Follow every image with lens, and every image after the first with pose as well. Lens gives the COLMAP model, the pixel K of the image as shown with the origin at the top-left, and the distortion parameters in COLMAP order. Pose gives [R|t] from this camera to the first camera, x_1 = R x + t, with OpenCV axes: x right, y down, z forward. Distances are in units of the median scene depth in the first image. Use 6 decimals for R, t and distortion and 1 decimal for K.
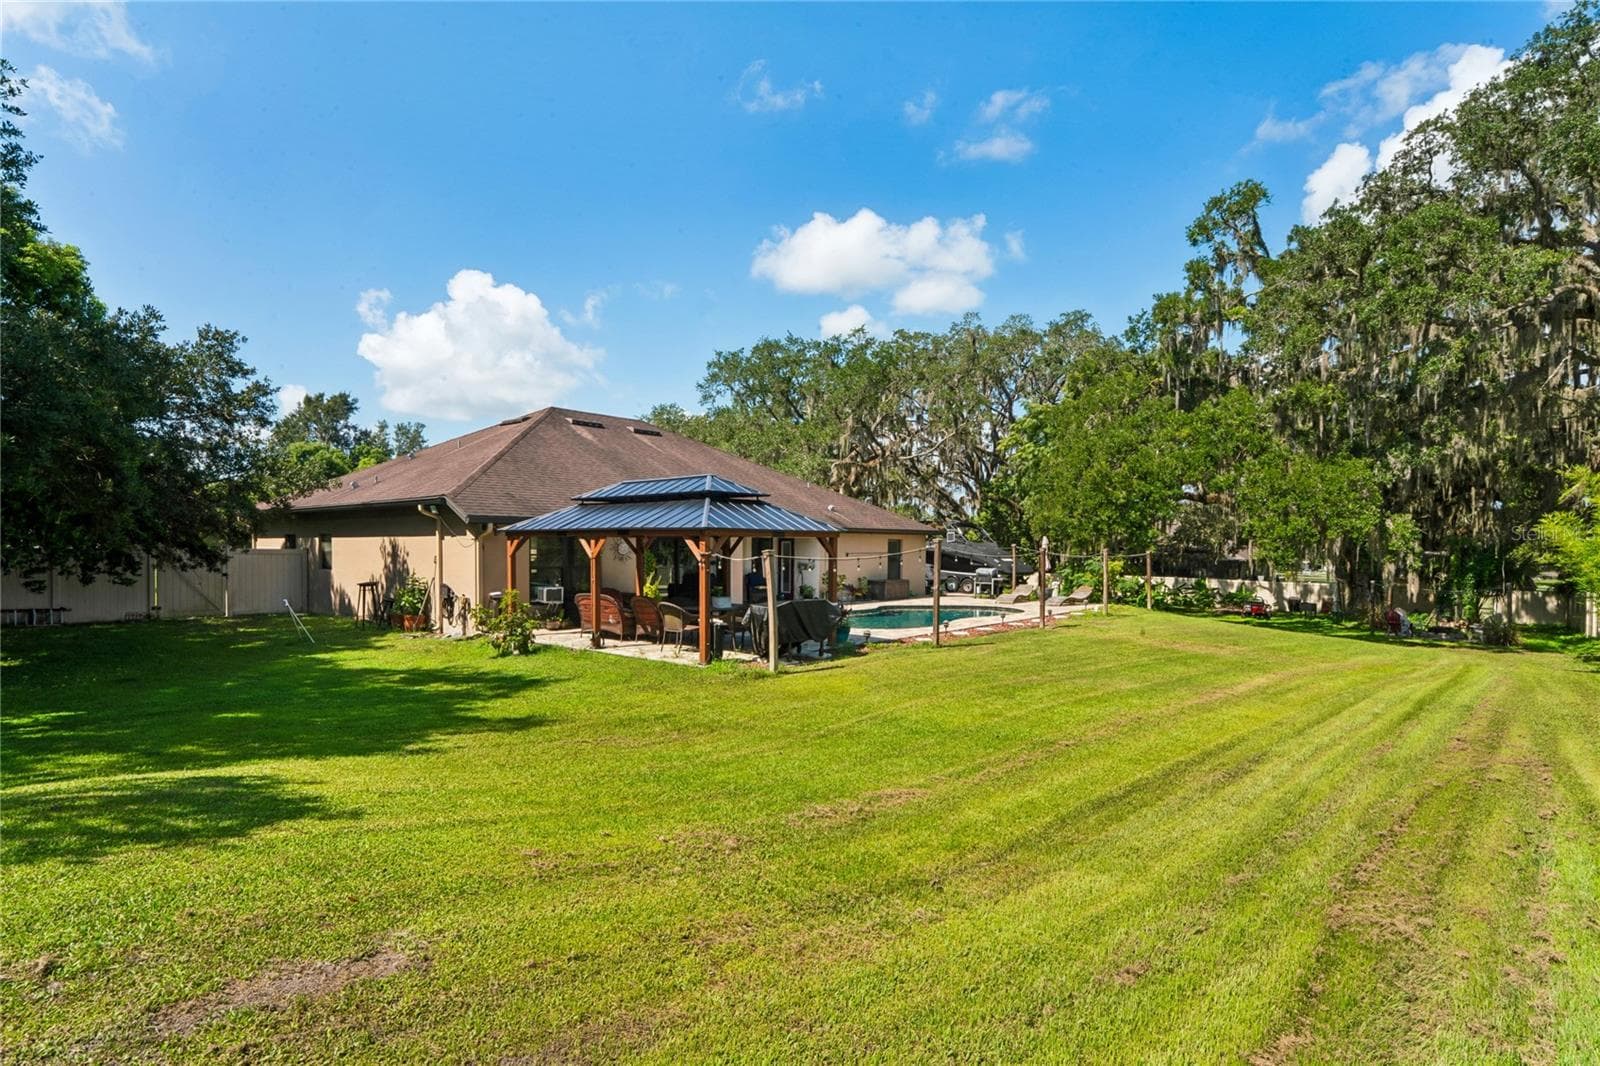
lens RADIAL K [[832.4, 0, 783.0], [0, 832.4, 558.6], [0, 0, 1]] dist [-0.001111, -0.000535]
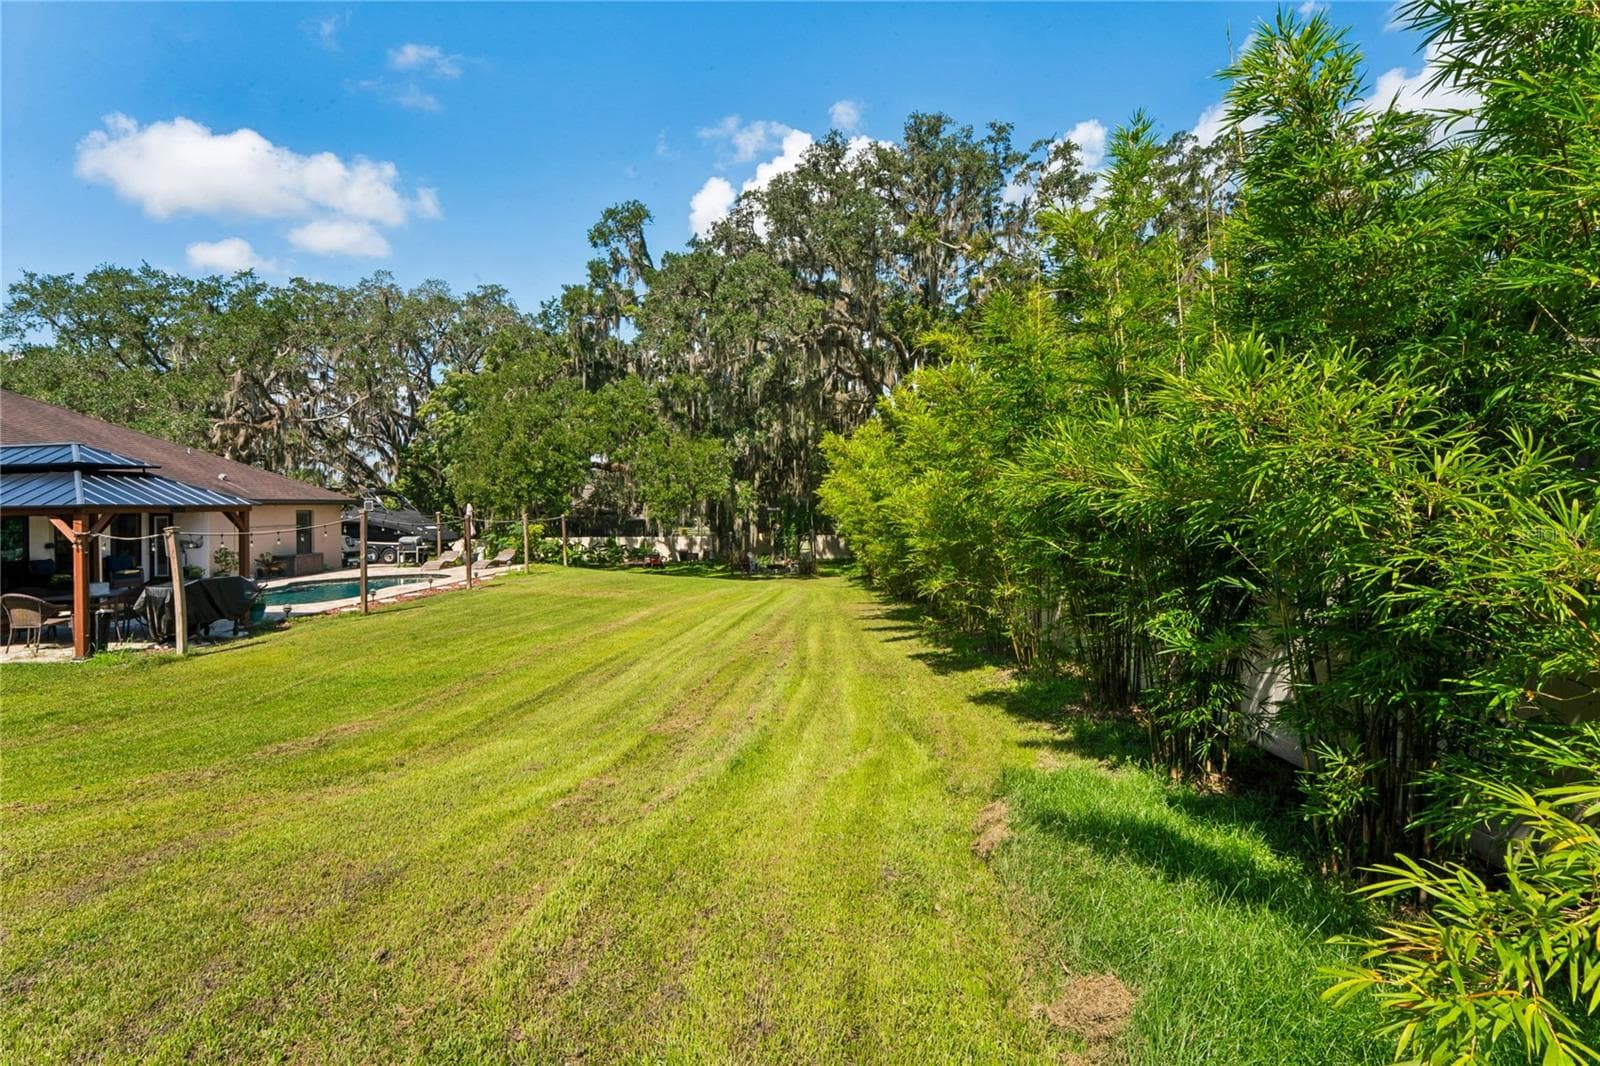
lens RADIAL K [[840.8, 0, 805.1], [0, 840.8, 498.2], [0, 0, 1]] dist [-0.012245, -0.000557]
pose [[0.773410, -0.018805, 0.633627, -0.022255], [0.037836, 0.999147, -0.016530, -0.000058], [-0.632776, 0.036758, 0.773462, -0.069338]]
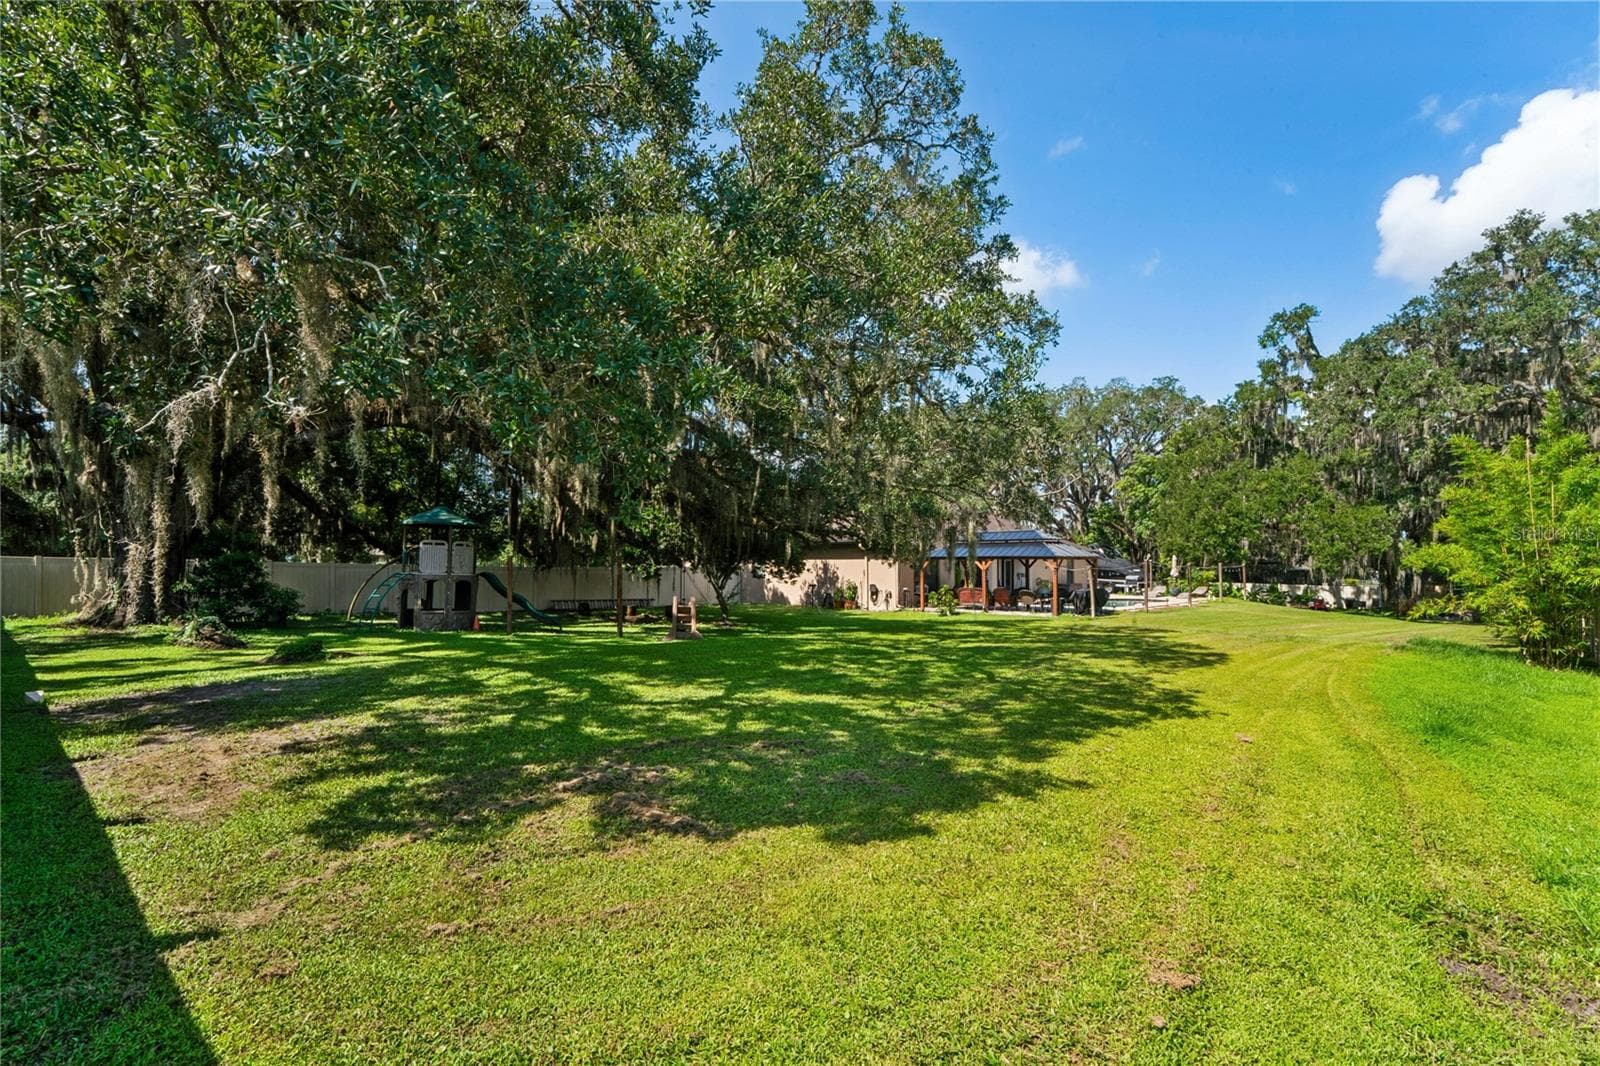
lens RADIAL K [[835.2, 0, 766.1], [0, 835.2, 545.2], [0, 0, 1]] dist [0.000397, 0.000273]
pose [[0.997261, -0.011610, -0.073052, -0.266447], [0.009188, 0.999400, -0.033403, 0.000130], [0.073396, 0.032640, 0.996769, -0.497474]]
